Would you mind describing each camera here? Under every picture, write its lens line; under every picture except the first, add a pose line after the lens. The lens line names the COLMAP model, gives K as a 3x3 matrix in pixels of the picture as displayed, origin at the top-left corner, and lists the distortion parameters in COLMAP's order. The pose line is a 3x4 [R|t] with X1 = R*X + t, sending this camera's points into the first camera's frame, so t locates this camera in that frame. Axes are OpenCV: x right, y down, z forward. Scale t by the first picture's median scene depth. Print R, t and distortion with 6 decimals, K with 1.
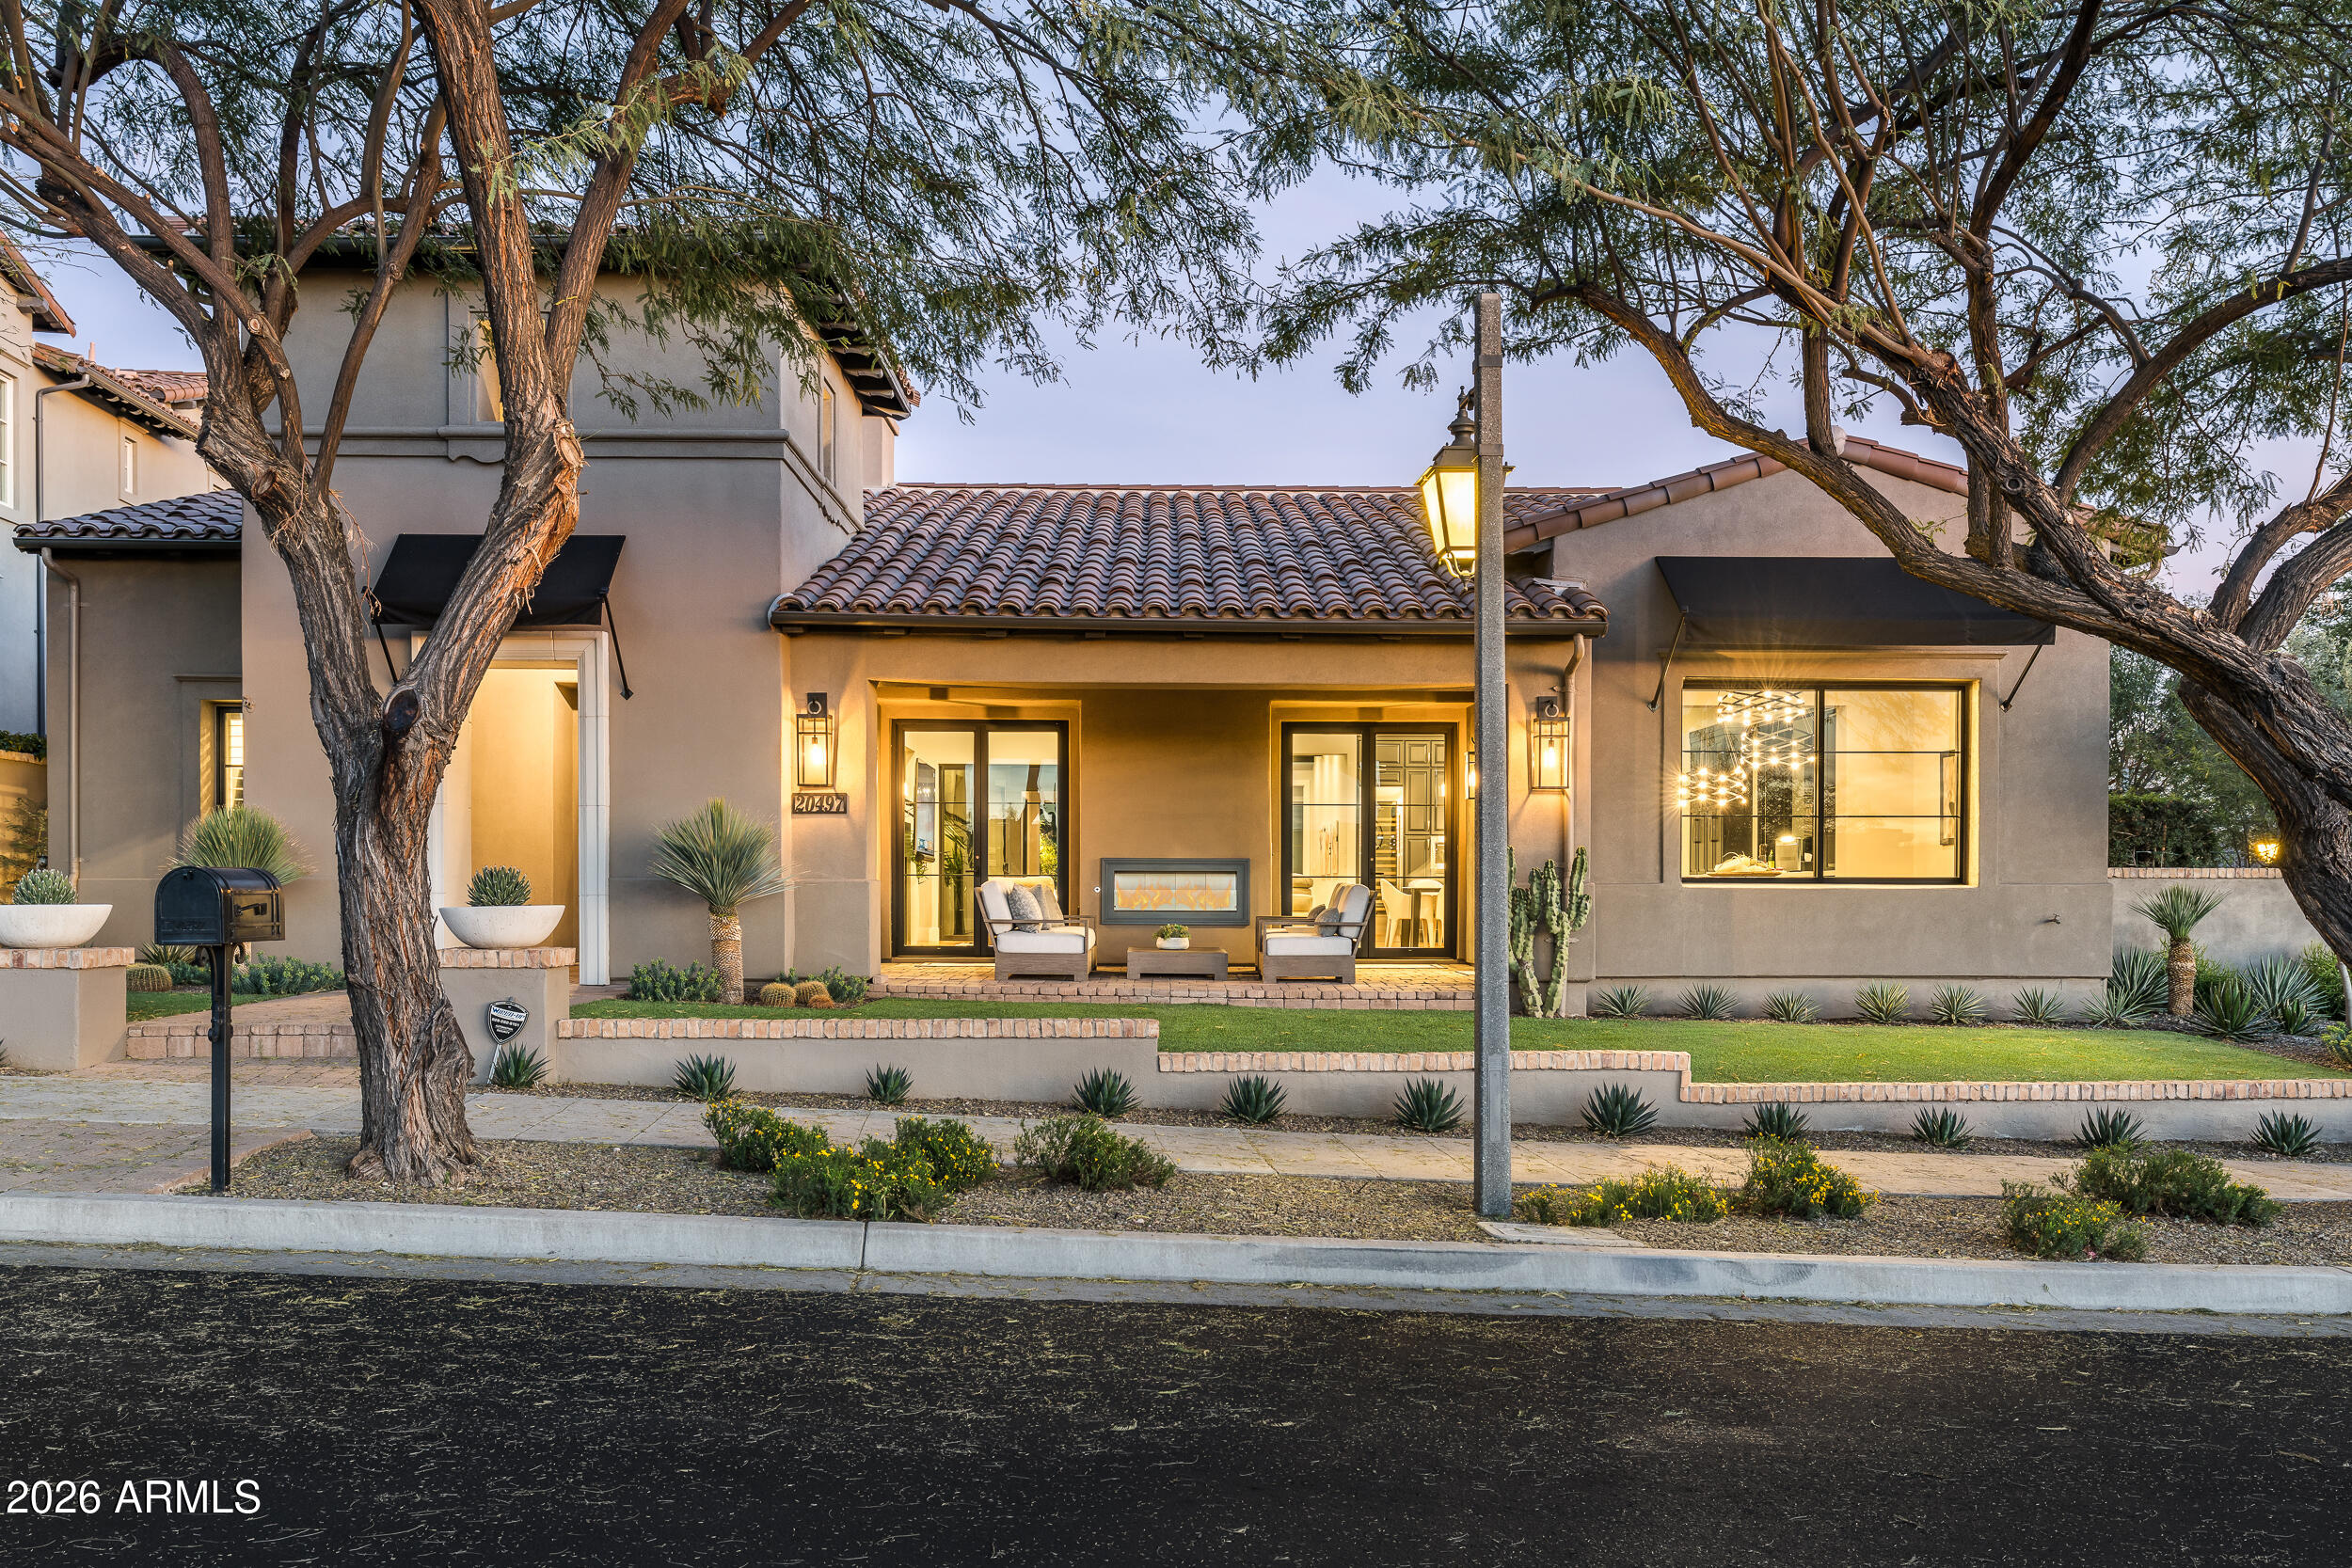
lens RADIAL K [[1760.0, 0, 1176.0], [0, 1760.0, 784.0], [0, 0, 1]] dist [-0.000627, -0.000018]
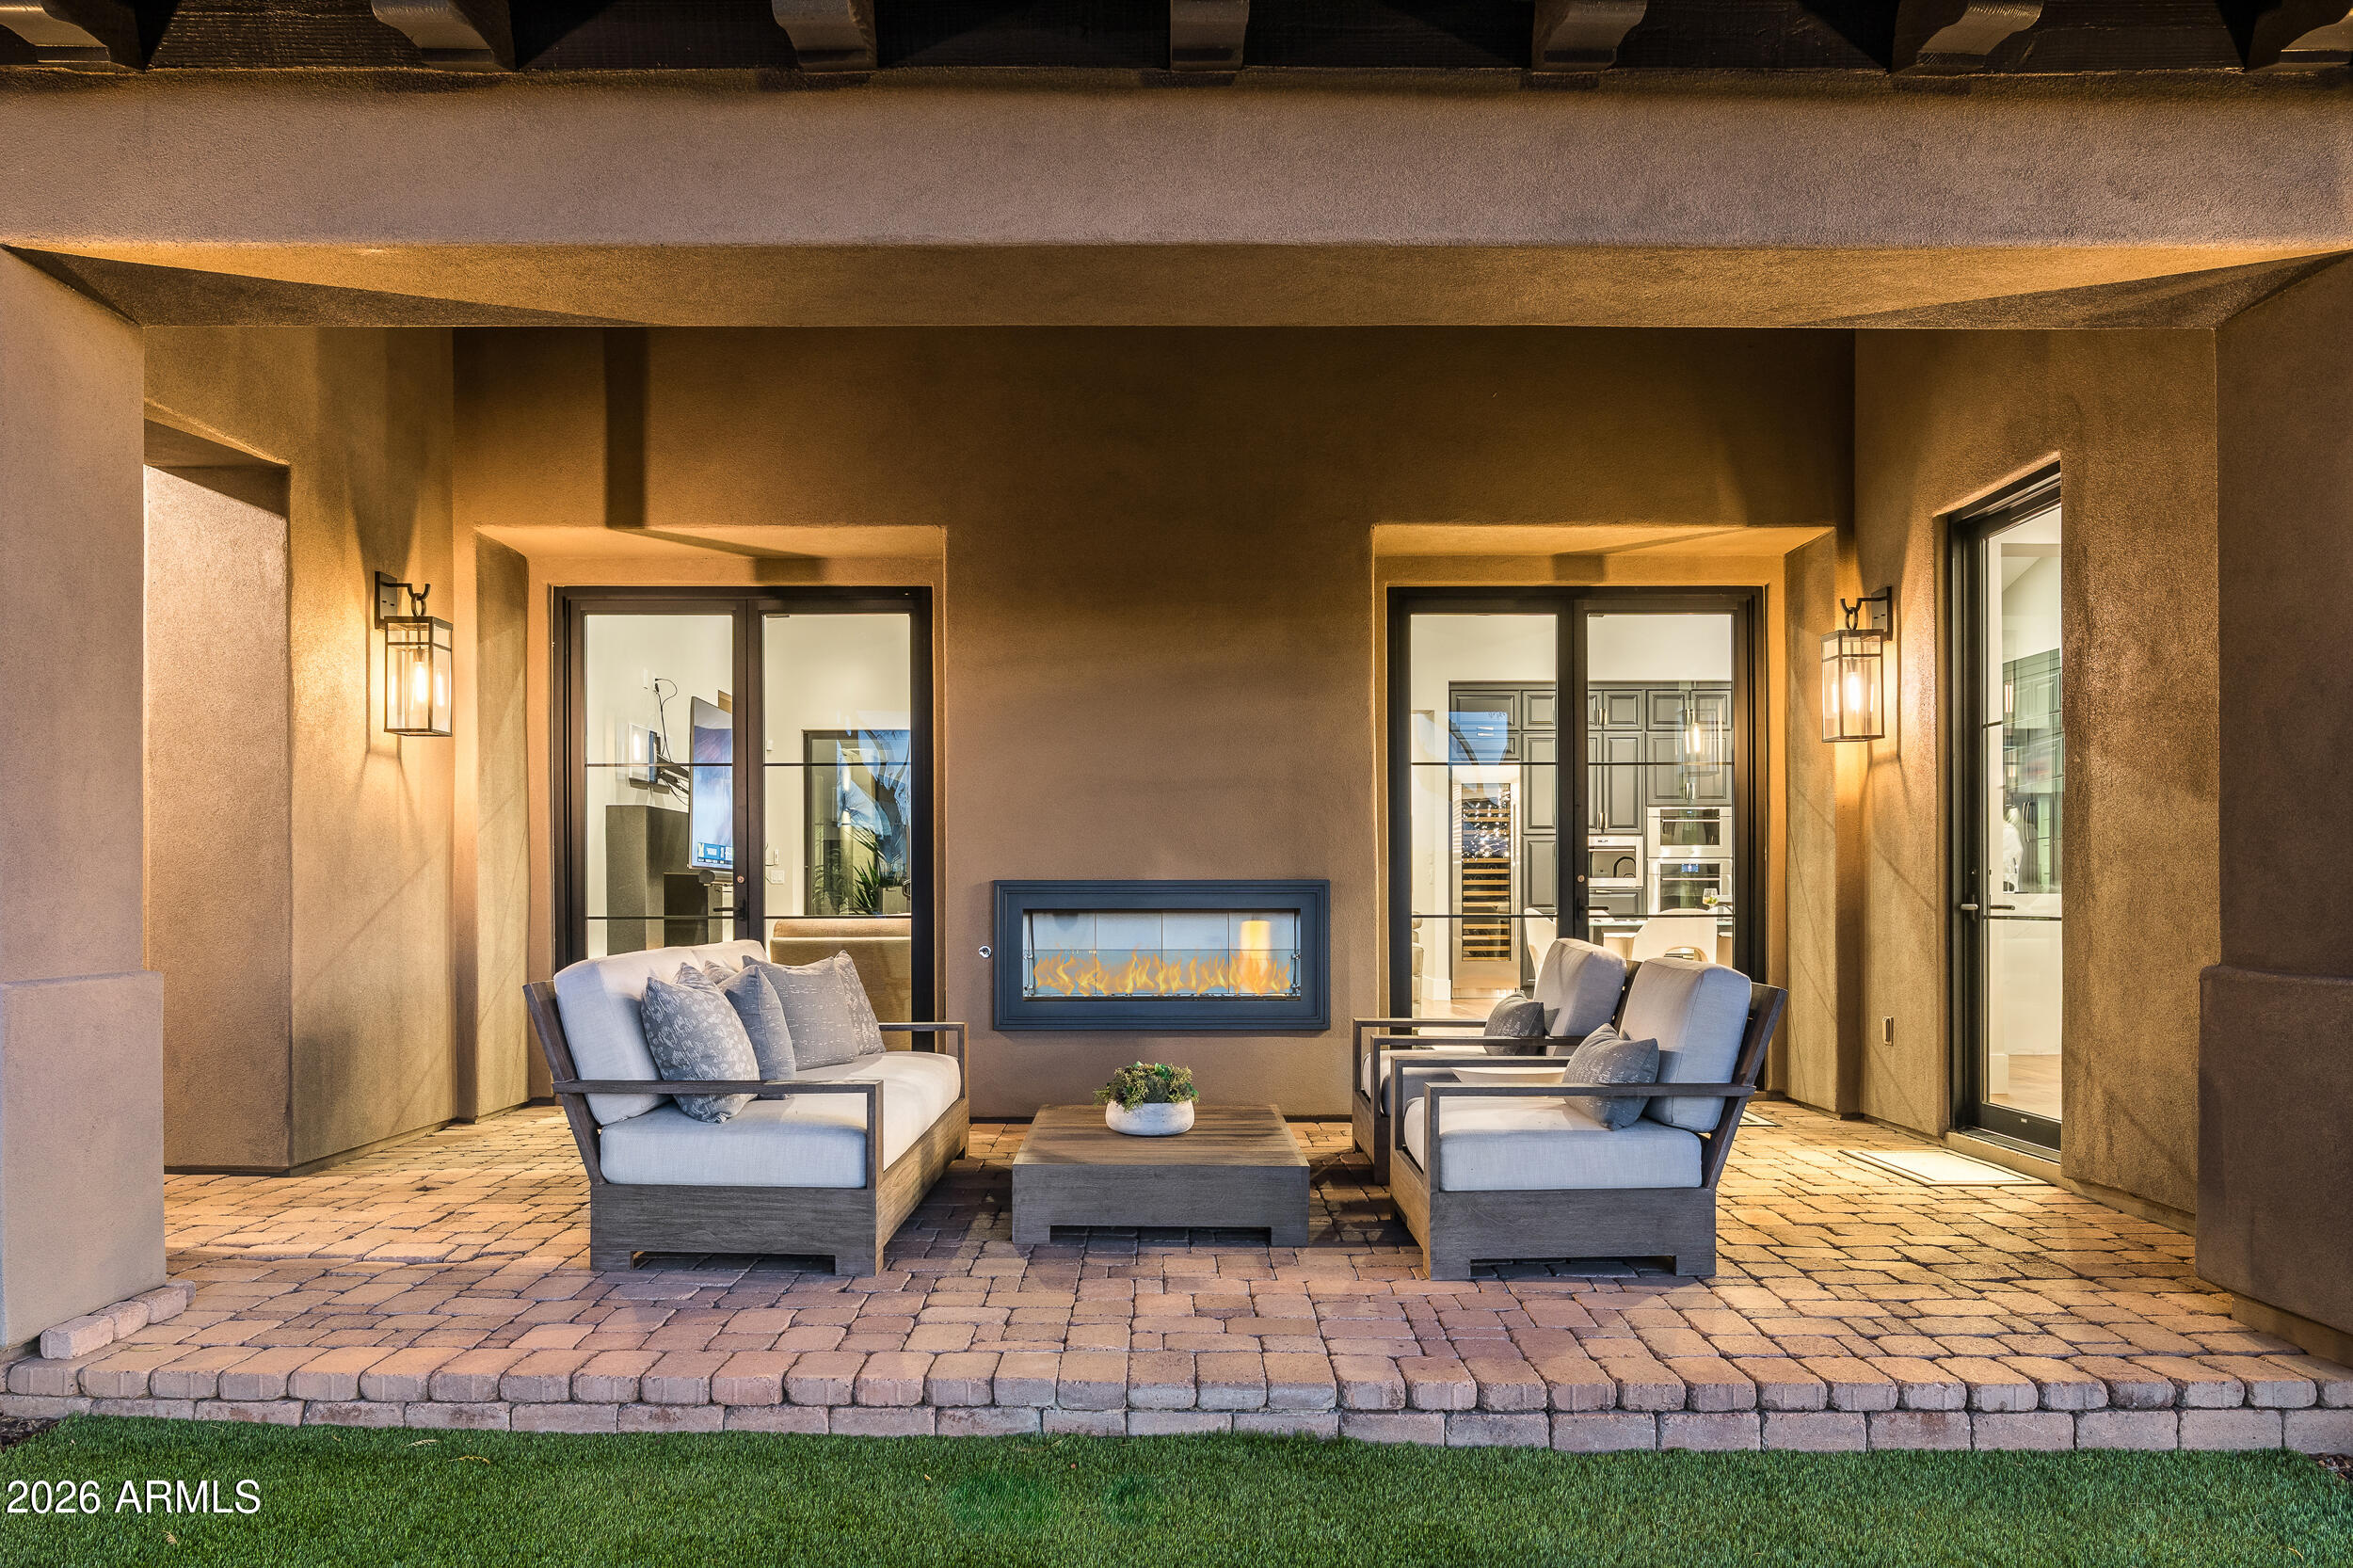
lens RADIAL K [[1194.3, 0, 1174.6], [0, 1194.3, 815.5], [0, 0, 1]] dist [-0.003009, -0.000323]
pose [[0.999962, -0.007105, -0.005092, 0.004706], [0.007095, 0.999973, -0.002055, 0.026217], [0.005107, 0.002019, 0.999985, 0.699703]]
